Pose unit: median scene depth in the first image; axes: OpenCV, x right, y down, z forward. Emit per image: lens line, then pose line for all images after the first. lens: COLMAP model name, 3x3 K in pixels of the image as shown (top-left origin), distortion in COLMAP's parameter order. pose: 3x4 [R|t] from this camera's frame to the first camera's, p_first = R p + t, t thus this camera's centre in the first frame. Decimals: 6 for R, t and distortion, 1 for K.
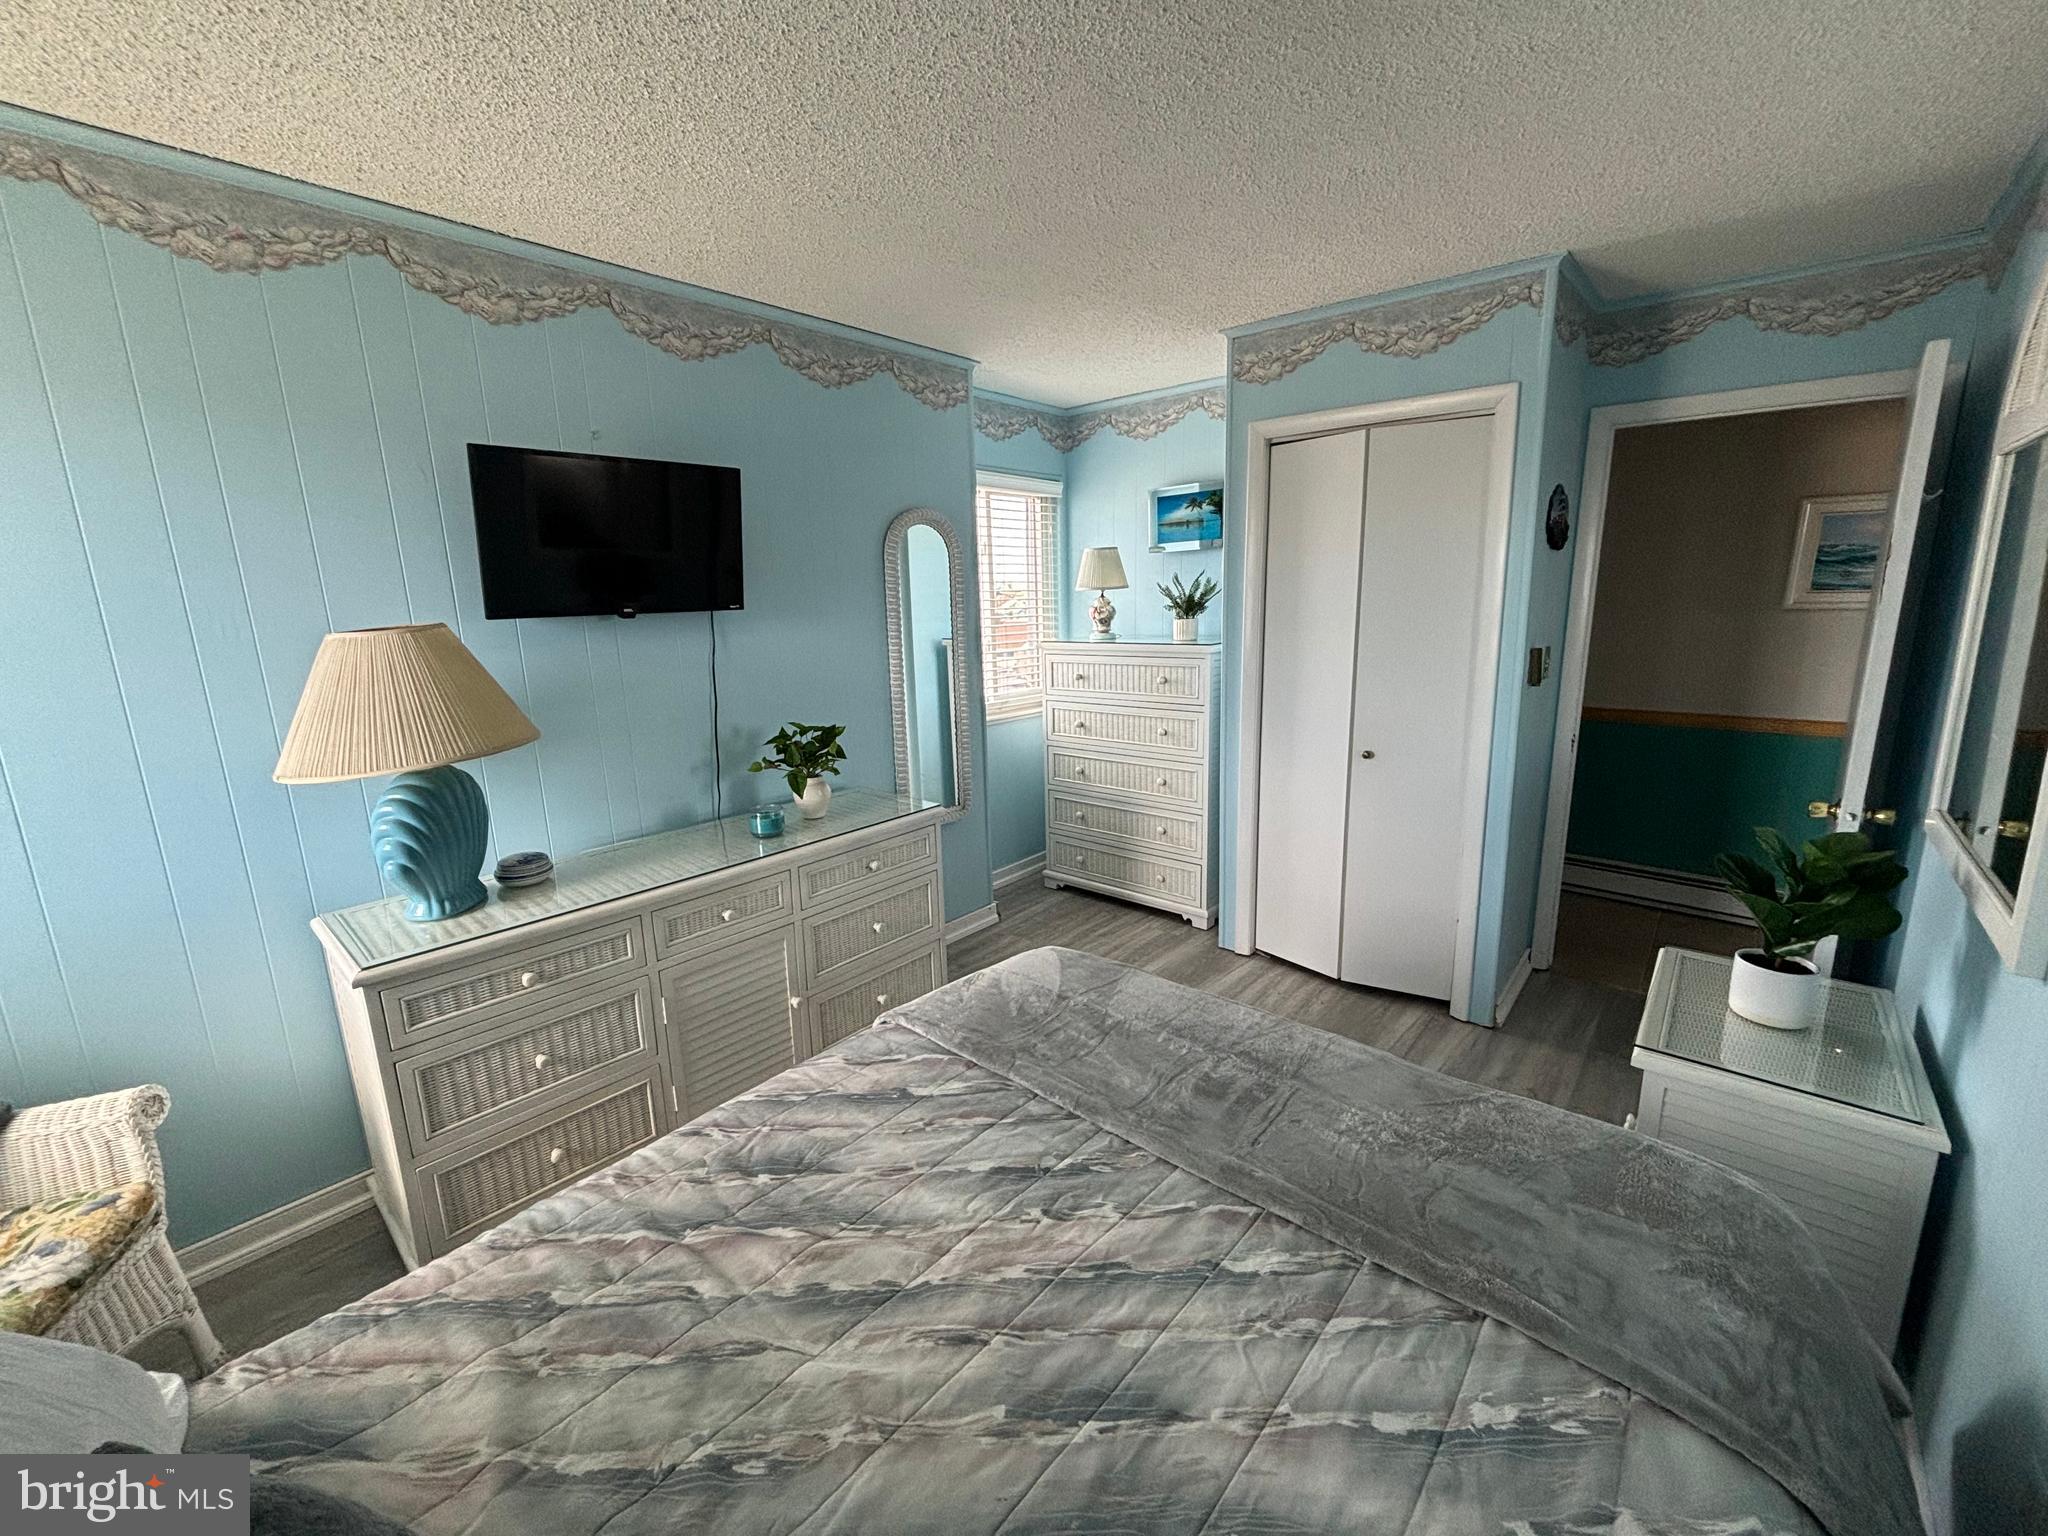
lens RADIAL K [[824.5, 0, 1024.7], [0, 824.5, 765.9], [0, 0, 1]] dist [0.002703, 0.000023]
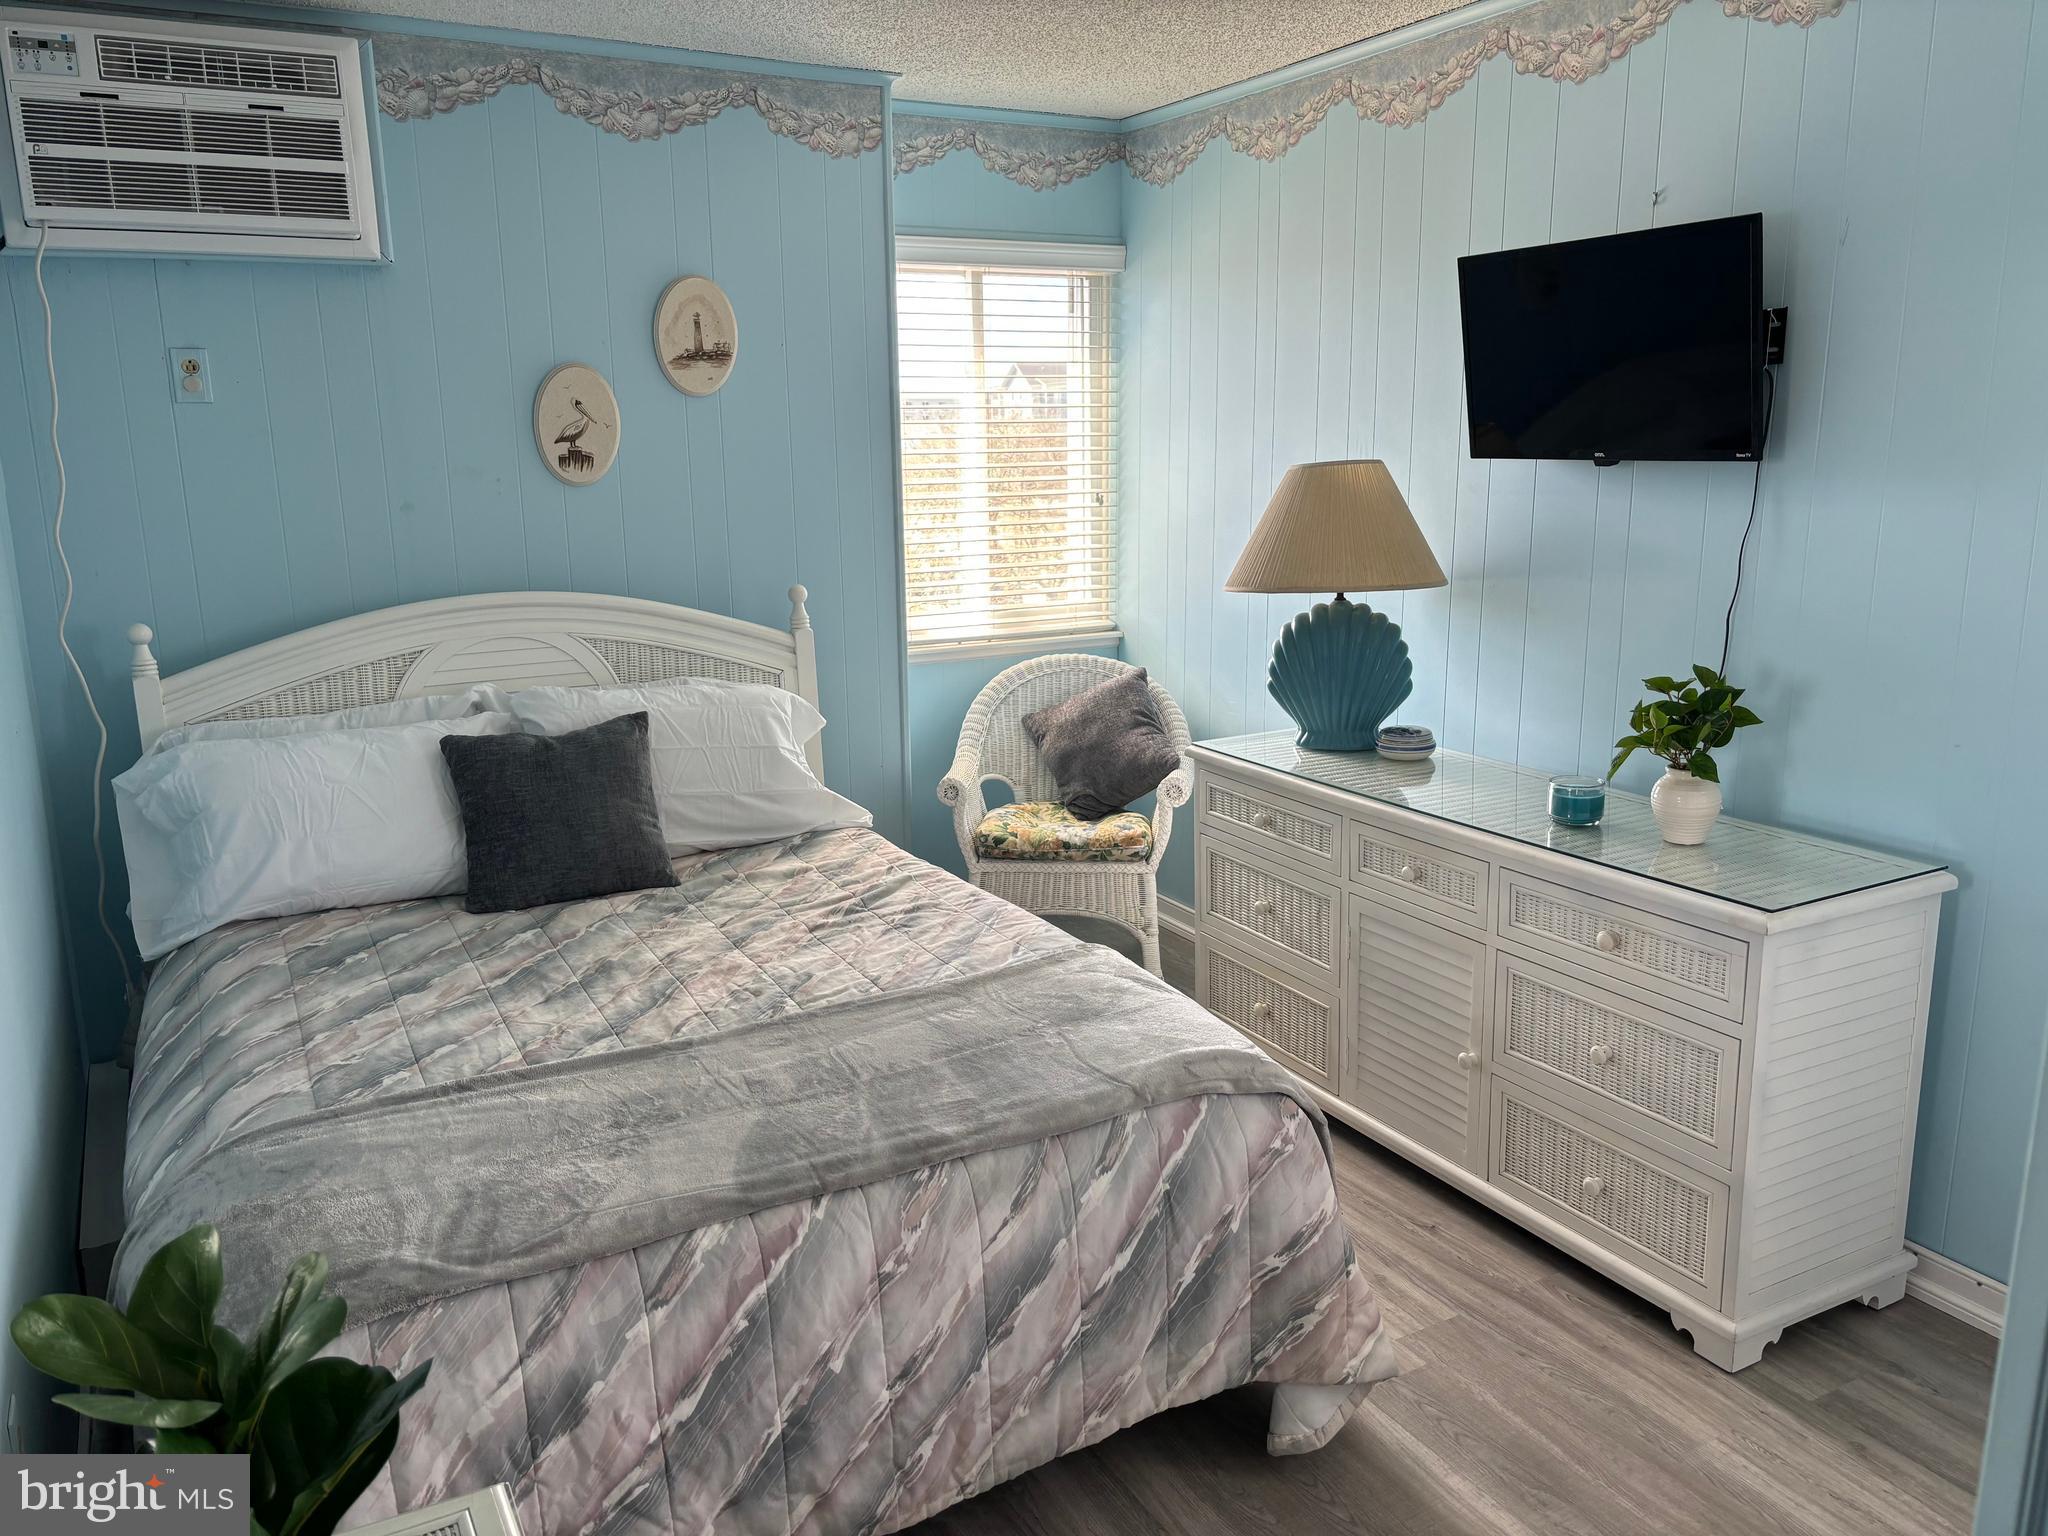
lens RADIAL K [[1556.8, 0, 1039.0], [0, 1556.8, 774.9], [0, 0, 1]] dist [0.040202, -0.044453]
pose [[-0.338356, 0.231944, -0.911985, 1.880466], [-0.177023, 0.936156, 0.303768, -0.499004], [0.924218, 0.264224, -0.275694, 1.972148]]
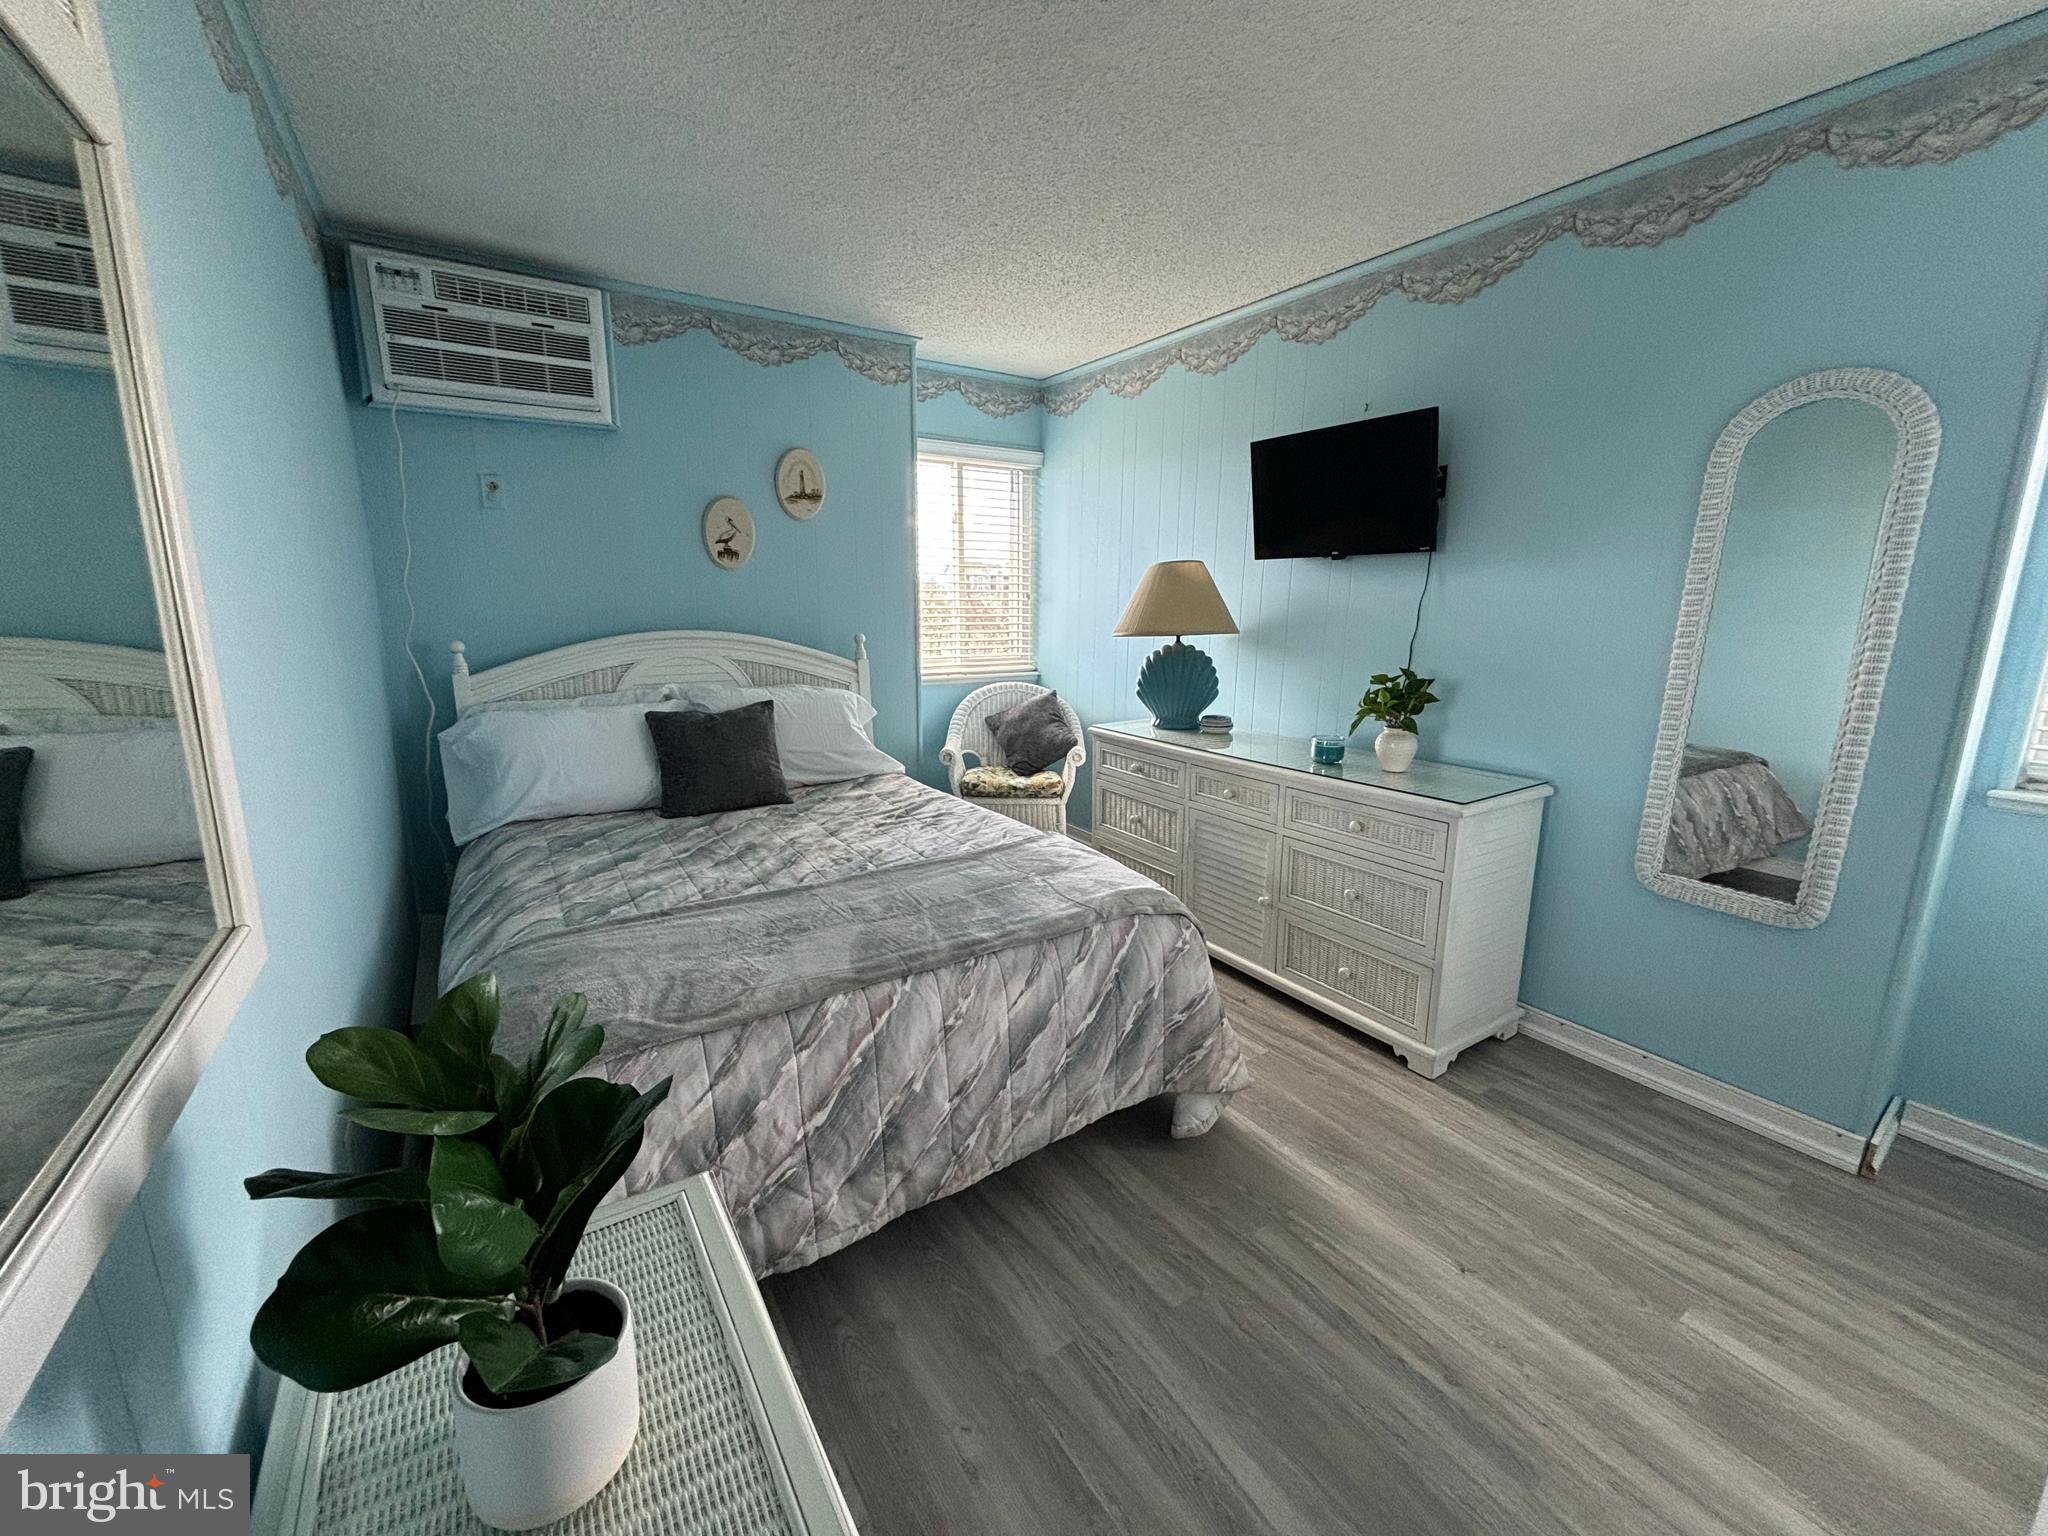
lens RADIAL K [[827.4, 0, 1021.4], [0, 827.4, 763.8], [0, 0, 1]] dist [0.001057, -0.000704]
pose [[-0.270294, 0.212468, -0.939041, 1.690909], [-0.200986, 0.941404, 0.270855, -0.262823], [0.941566, 0.261945, -0.211752, 1.787143]]
